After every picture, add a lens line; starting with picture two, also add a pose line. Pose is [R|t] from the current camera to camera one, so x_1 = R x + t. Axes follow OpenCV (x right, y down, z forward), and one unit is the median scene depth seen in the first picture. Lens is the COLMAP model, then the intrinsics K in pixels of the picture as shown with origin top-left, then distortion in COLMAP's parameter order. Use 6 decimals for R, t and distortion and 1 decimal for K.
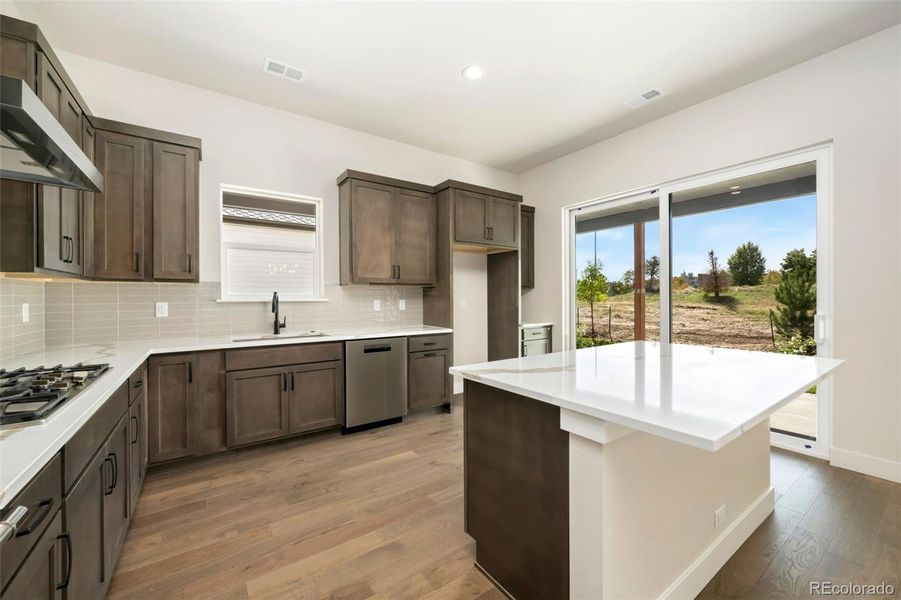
lens RADIAL K [[352.3, 0, 450.5], [0, 352.3, 300.0], [0, 0, 1]] dist [0.000219, -0.000059]
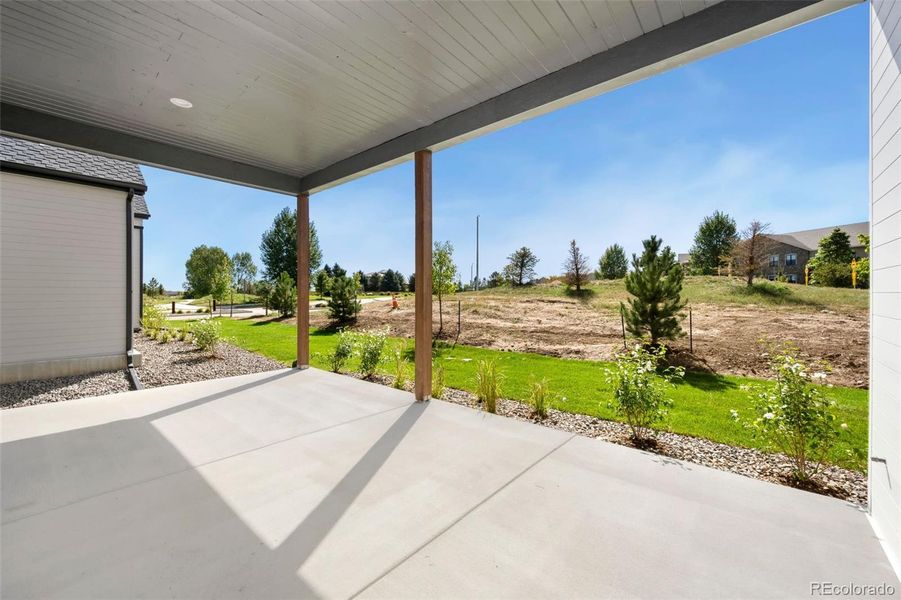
lens RADIAL K [[357.4, 0, 448.1], [0, 357.4, 295.9], [0, 0, 1]] dist [0.000558, 0.000044]
pose [[0.966107, 0.004337, 0.258105, 0.309758], [-0.003642, 0.999988, -0.003168, 0.017120], [-0.258116, 0.002121, 0.966112, 0.305928]]
